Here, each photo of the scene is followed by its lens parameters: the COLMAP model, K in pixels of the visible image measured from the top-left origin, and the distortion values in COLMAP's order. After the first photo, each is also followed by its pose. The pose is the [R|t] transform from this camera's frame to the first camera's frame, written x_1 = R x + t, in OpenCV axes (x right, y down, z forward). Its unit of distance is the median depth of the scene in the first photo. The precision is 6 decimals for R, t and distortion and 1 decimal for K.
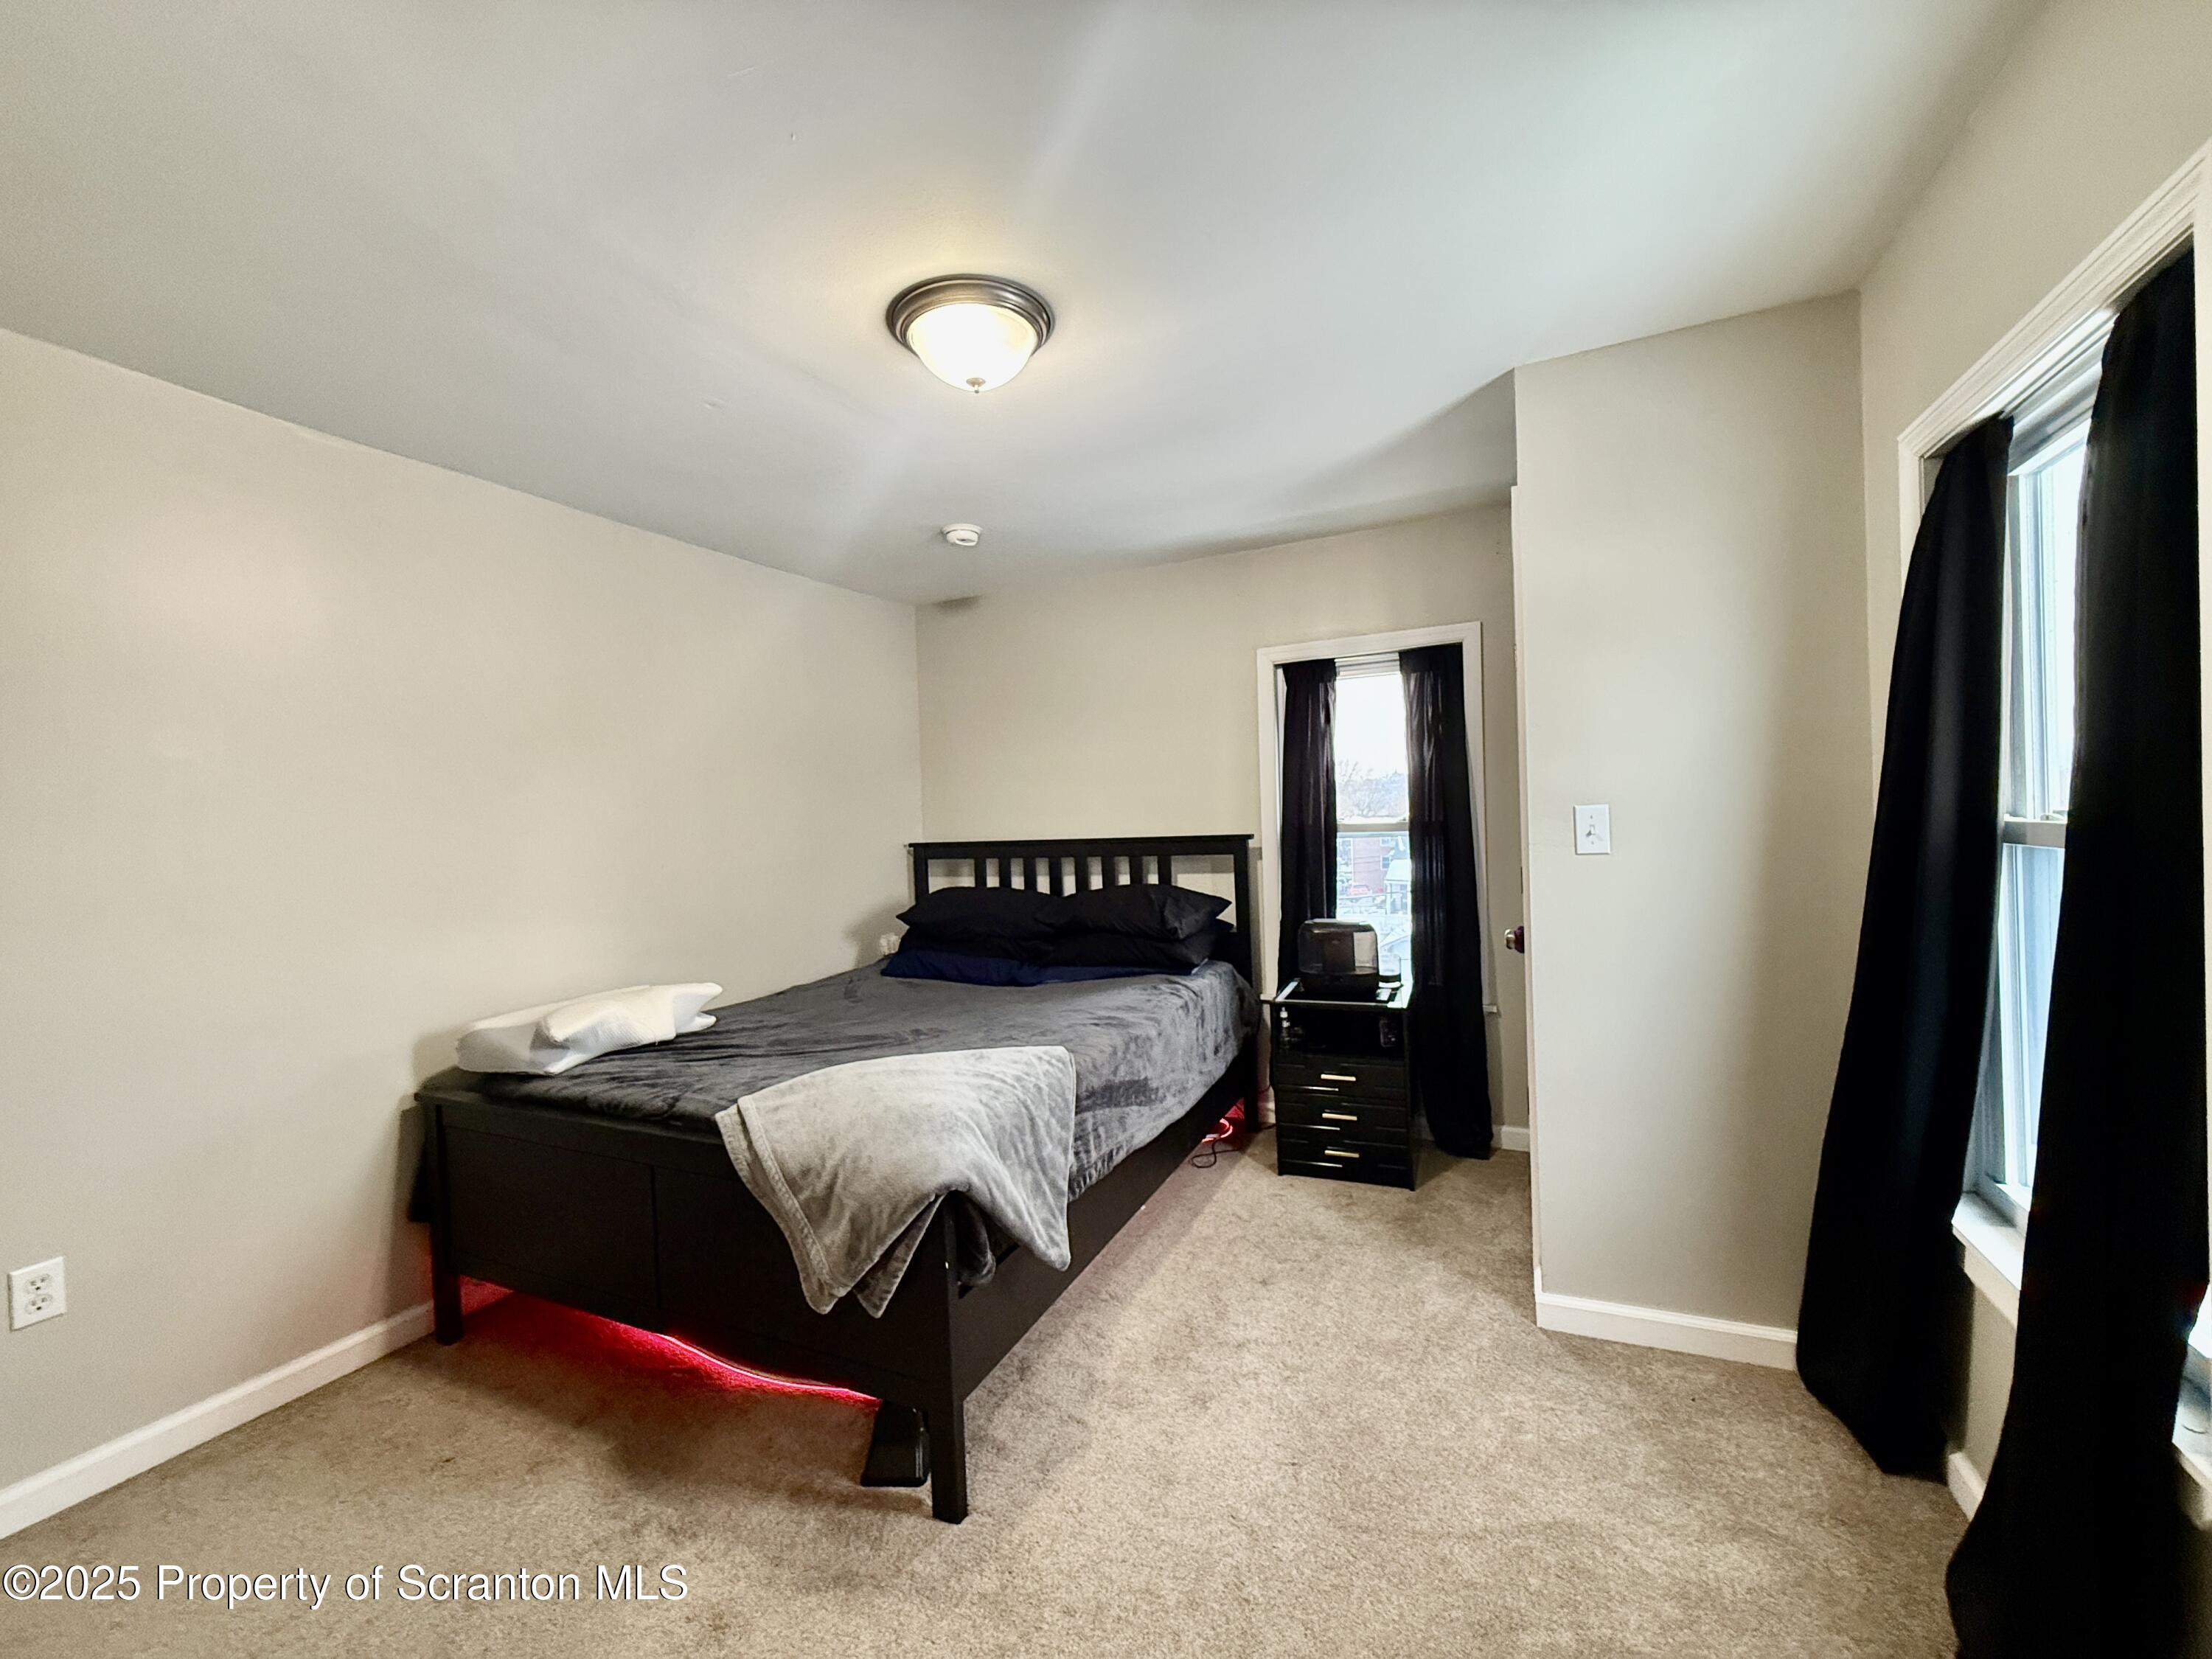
lens RADIAL K [[873.7, 0, 1106.0], [0, 873.7, 829.5], [0, 0, 1]] dist [0.000290, 0.000038]
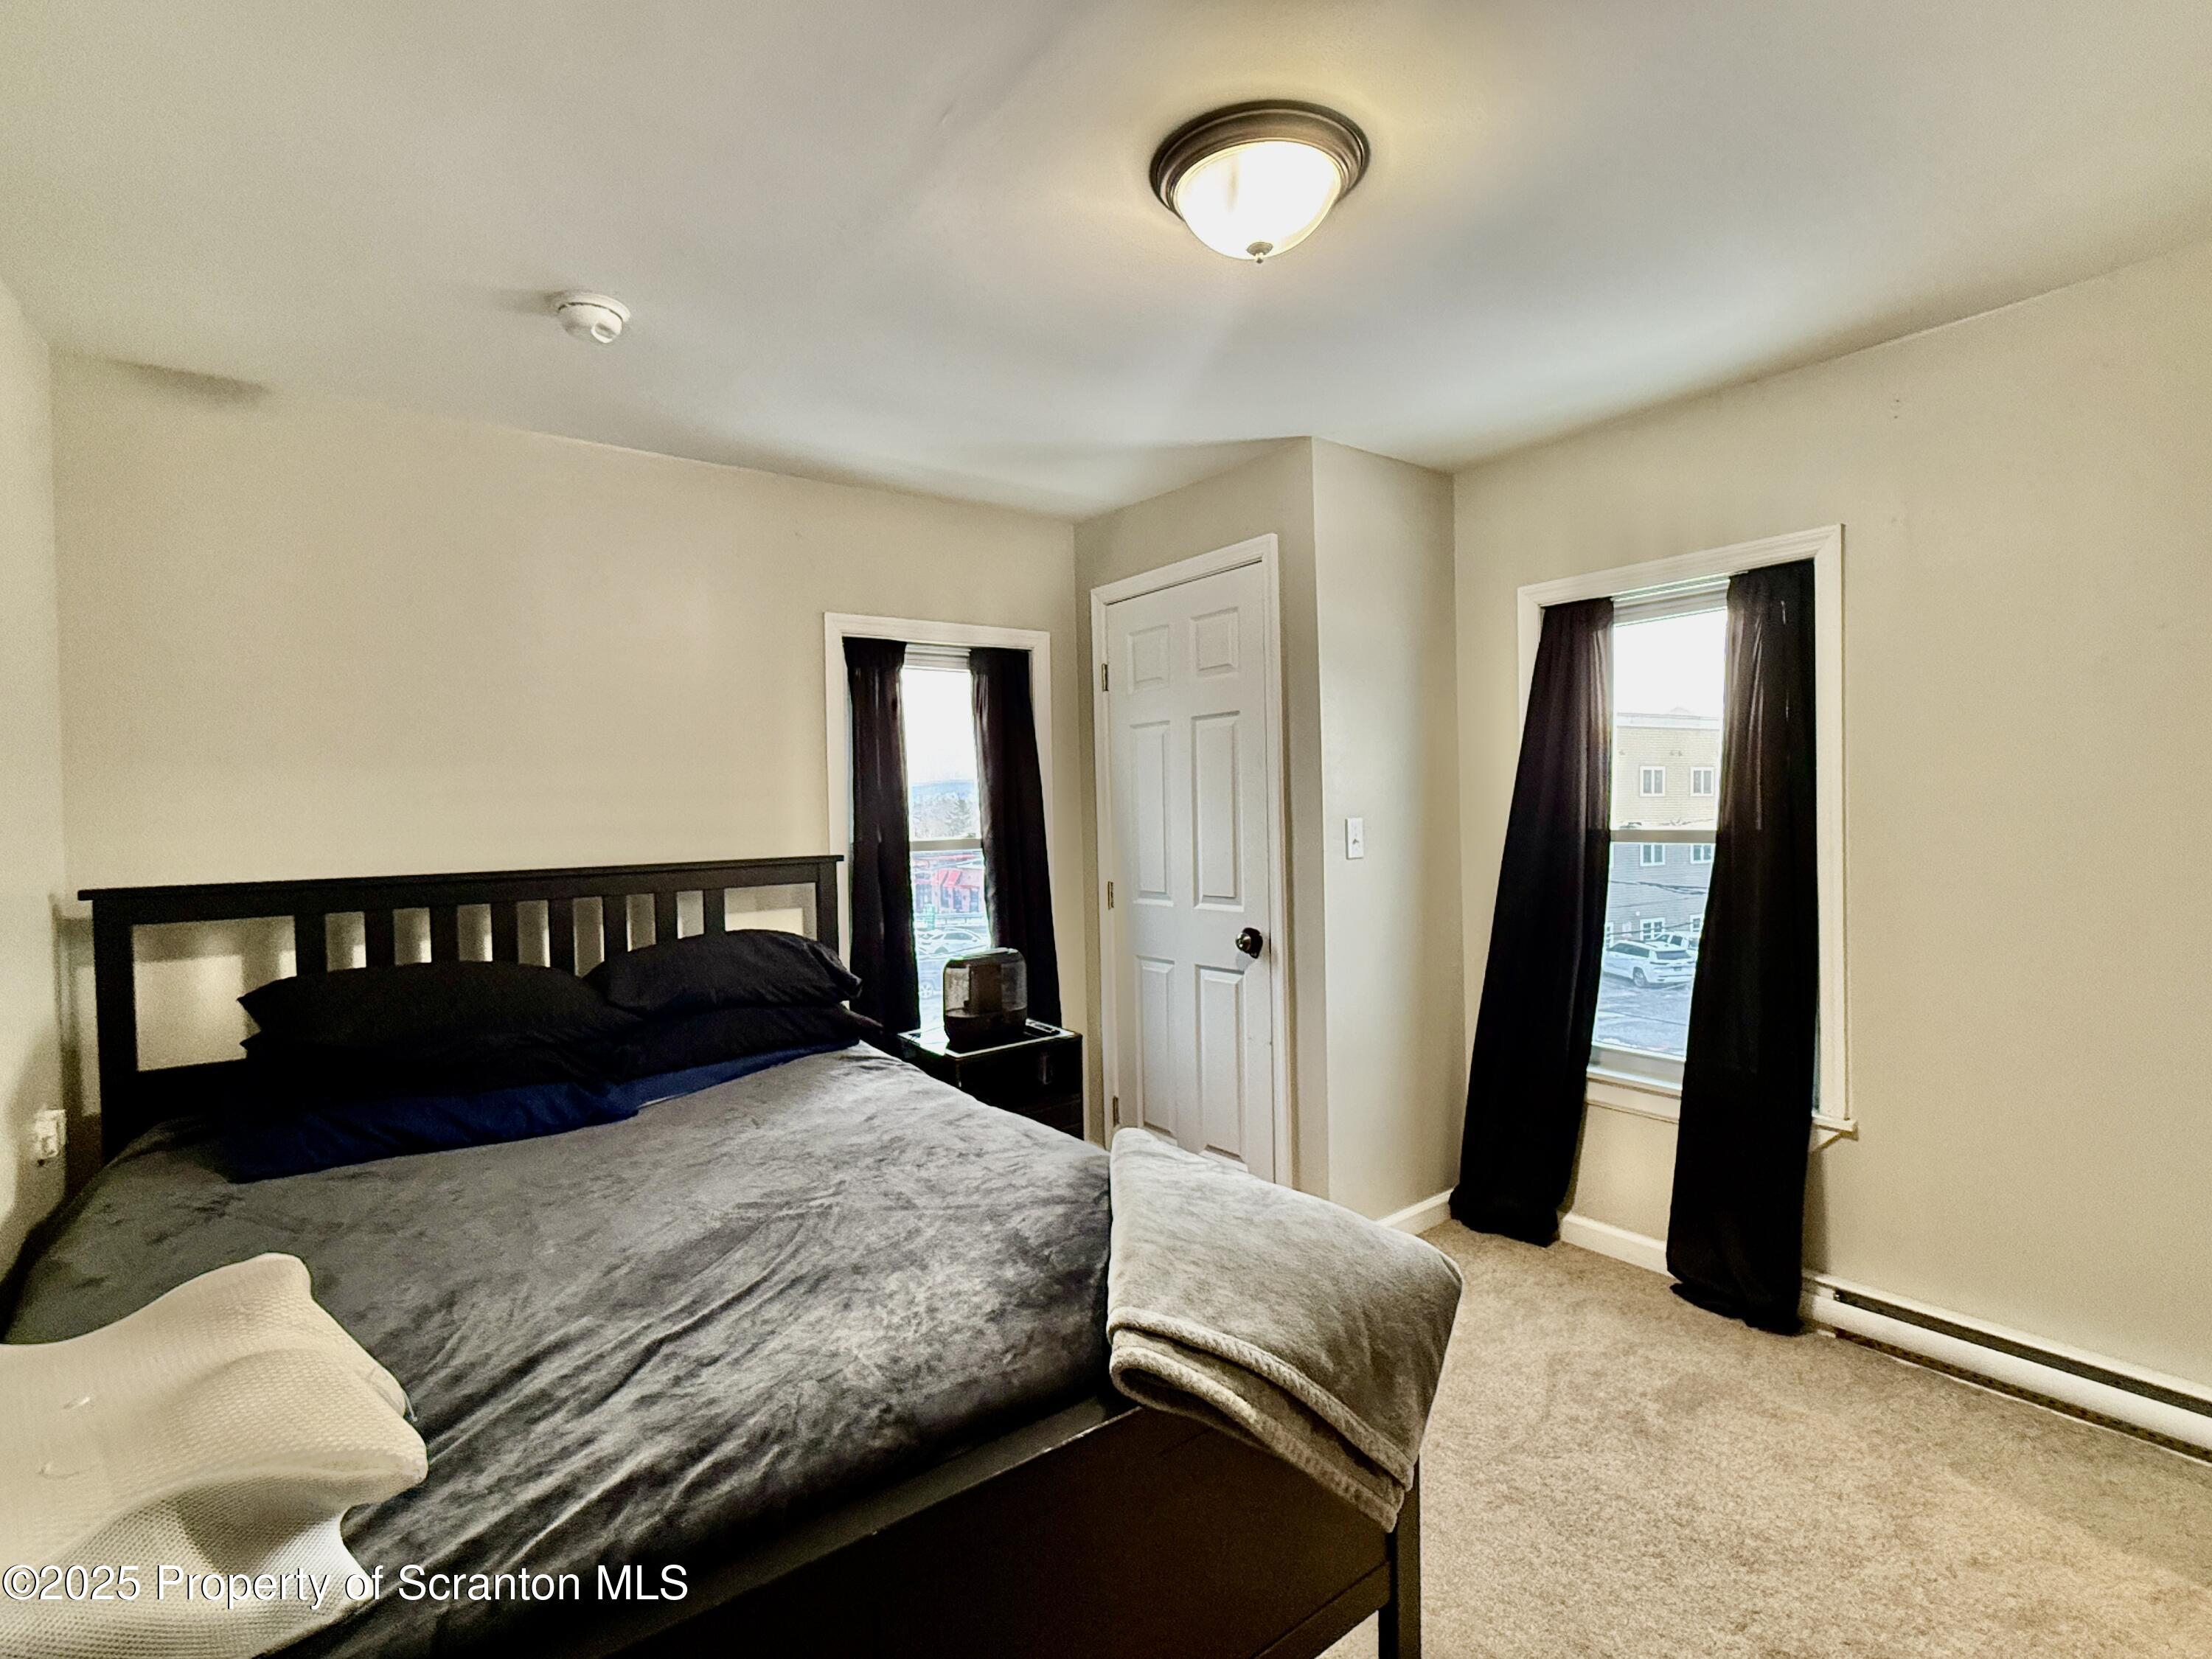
lens RADIAL K [[1056.1, 0, 1106.0], [0, 1056.1, 829.5], [0, 0, 1]] dist [0.024475, 0.000116]
pose [[0.458931, 0.010868, 0.888406, -0.558022], [0.017965, 0.999607, -0.021509, 0.008373], [-0.888290, 0.025832, 0.458555, 0.377386]]
